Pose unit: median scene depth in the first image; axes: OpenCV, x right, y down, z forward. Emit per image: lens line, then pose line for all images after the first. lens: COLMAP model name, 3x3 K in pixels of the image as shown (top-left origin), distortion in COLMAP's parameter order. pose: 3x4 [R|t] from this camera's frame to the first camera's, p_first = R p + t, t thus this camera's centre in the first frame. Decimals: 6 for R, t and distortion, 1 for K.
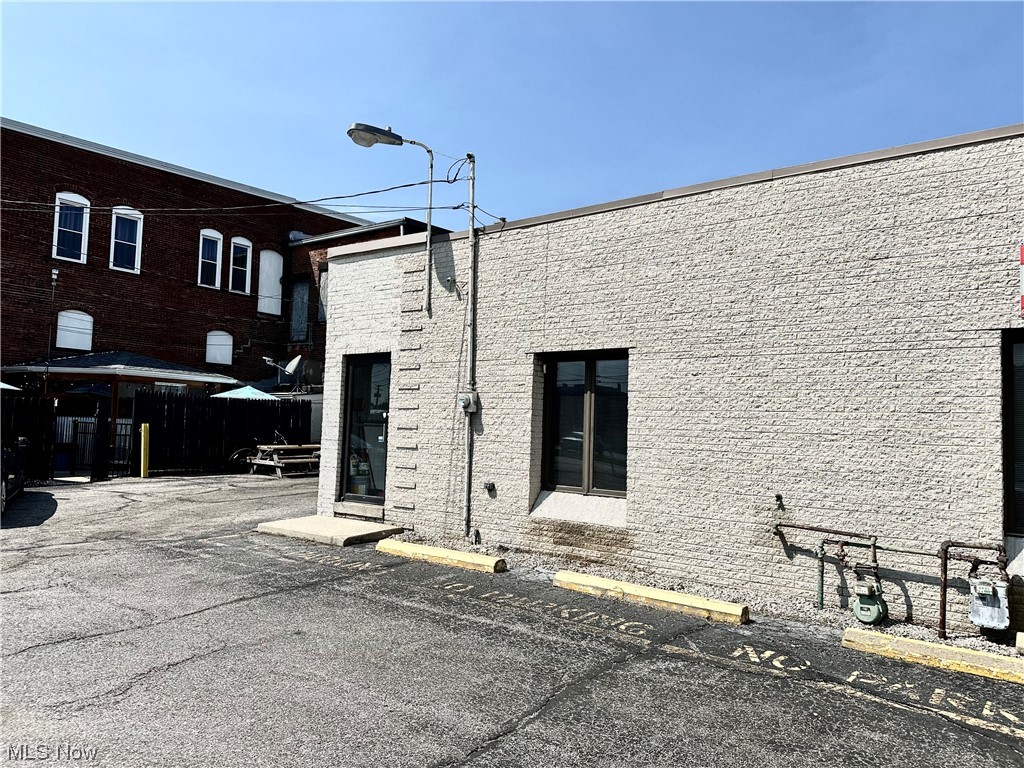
lens RADIAL K [[766.2, 0, 512.0], [0, 766.2, 384.0], [0, 0, 1]] dist [0.000450, -0.000302]
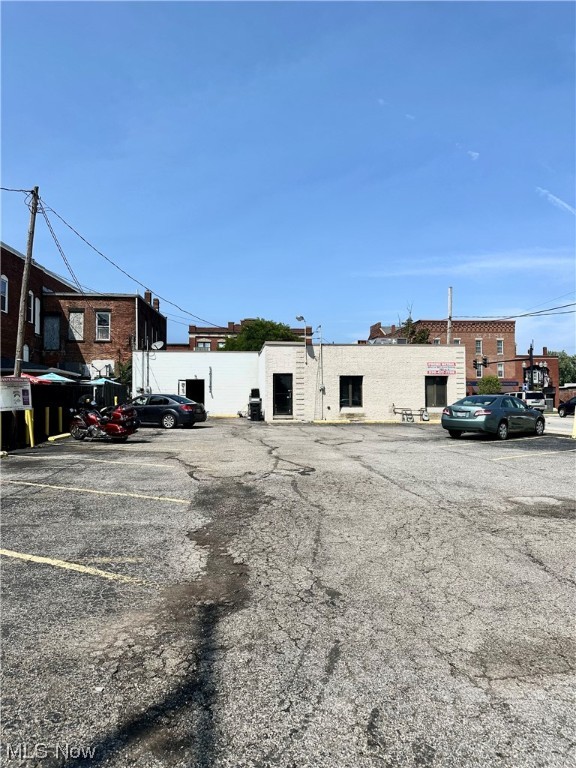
lens RADIAL K [[574.7, 0, 288.0], [0, 574.7, 384.0], [0, 0, 1]] dist [0.000450, -0.000302]
pose [[0.674073, -0.024251, 0.738266, -2.357801], [-0.022405, 0.998330, 0.053250, -0.146316], [-0.738325, -0.052435, 0.672404, -0.893765]]
